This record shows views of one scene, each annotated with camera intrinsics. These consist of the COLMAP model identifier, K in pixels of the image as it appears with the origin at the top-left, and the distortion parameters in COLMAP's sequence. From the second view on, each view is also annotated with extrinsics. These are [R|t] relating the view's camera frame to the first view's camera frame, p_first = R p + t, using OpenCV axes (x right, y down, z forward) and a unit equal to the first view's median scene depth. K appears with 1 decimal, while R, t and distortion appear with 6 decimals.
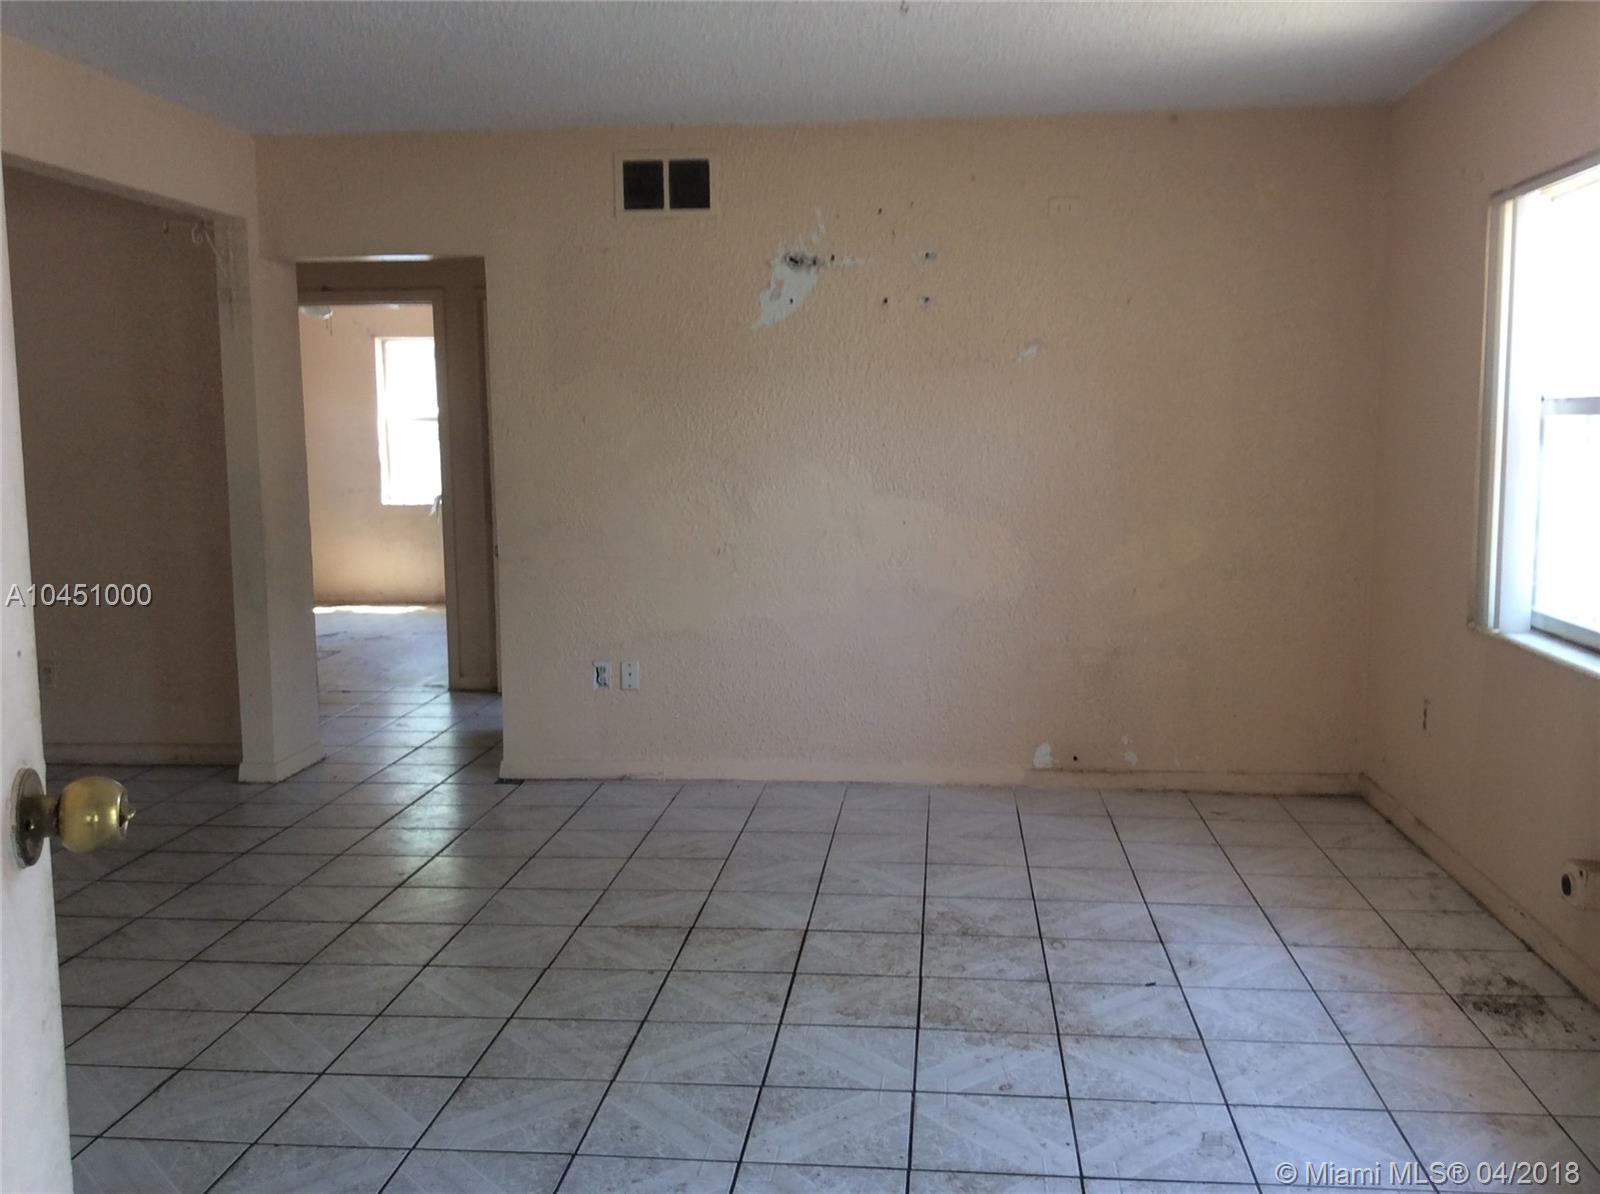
lens RADIAL K [[1479.6, 0, 806.7], [0, 1479.6, 591.6], [0, 0, 1]] dist [0.200700, -0.433306]
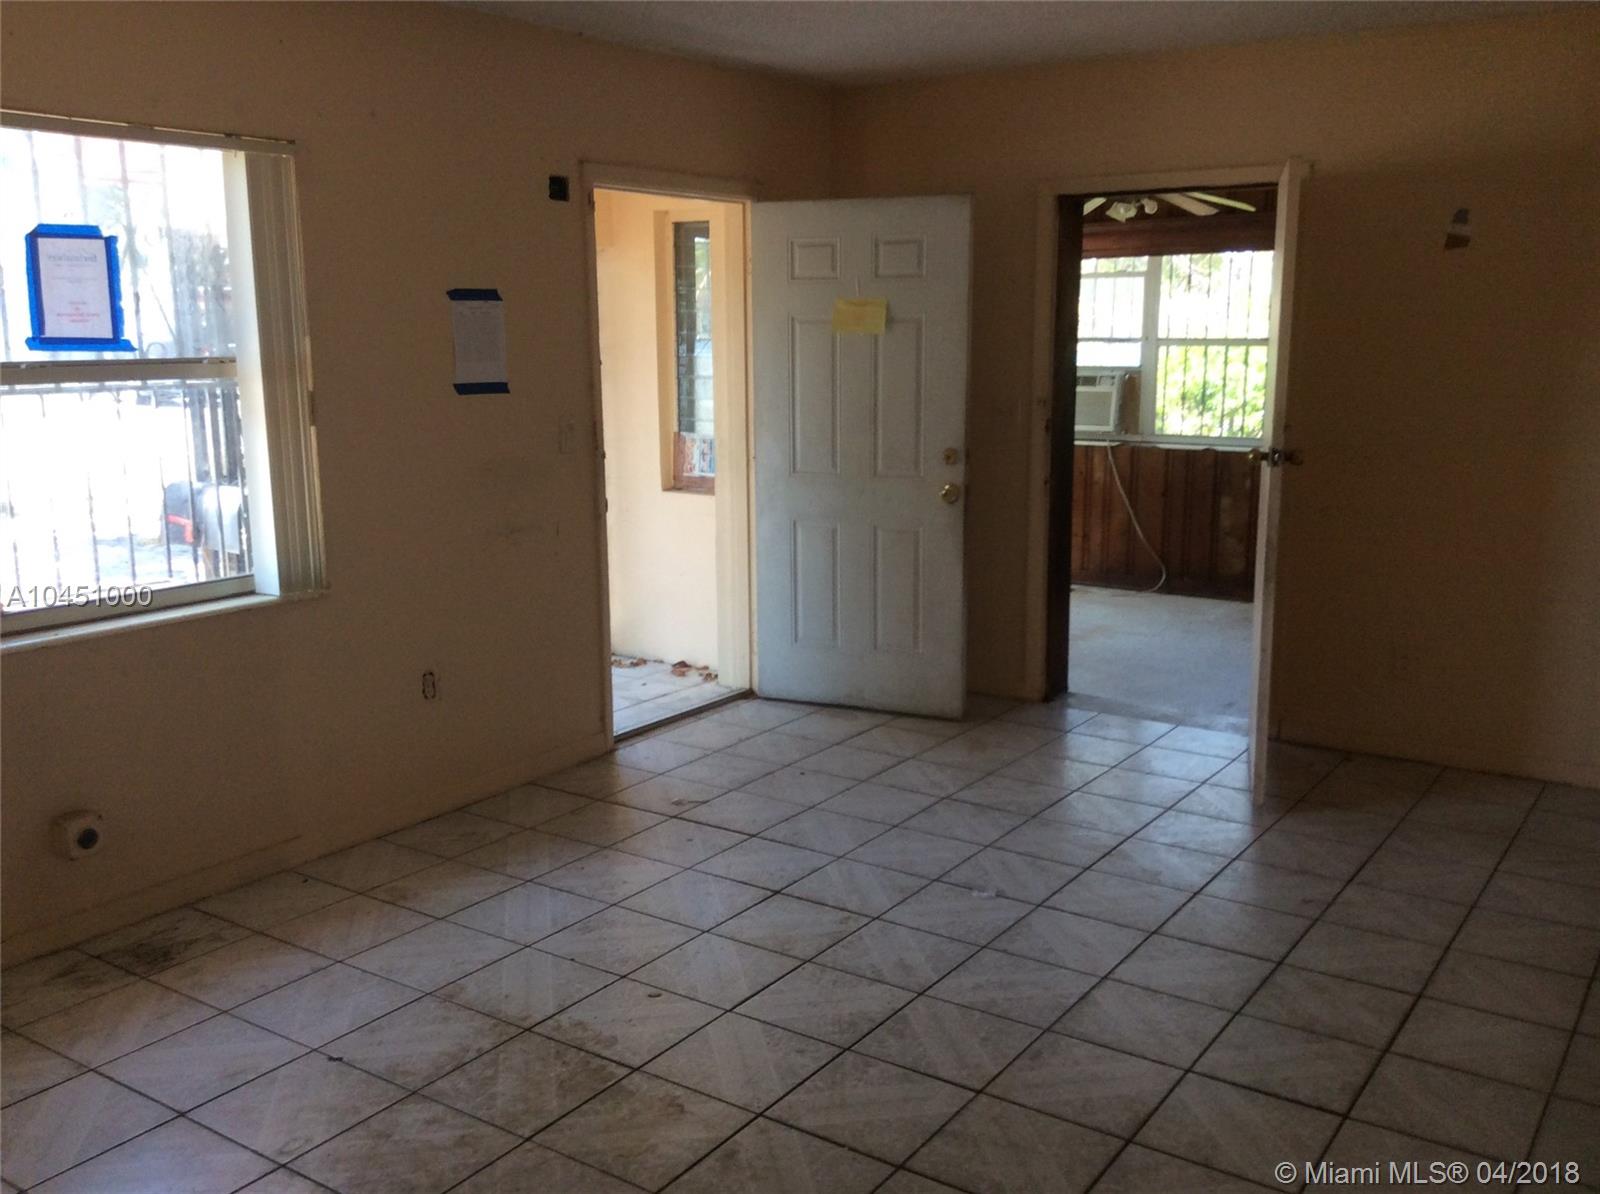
lens RADIAL K [[1479.6, 0, 806.7], [0, 1479.6, 591.6], [0, 0, 1]] dist [0.200700, -0.433306]
pose [[-0.878475, -0.076342, 0.471650, -0.357038], [0.064546, 0.959141, 0.275469, -0.194745], [-0.473408, 0.272435, -0.837654, 1.374141]]
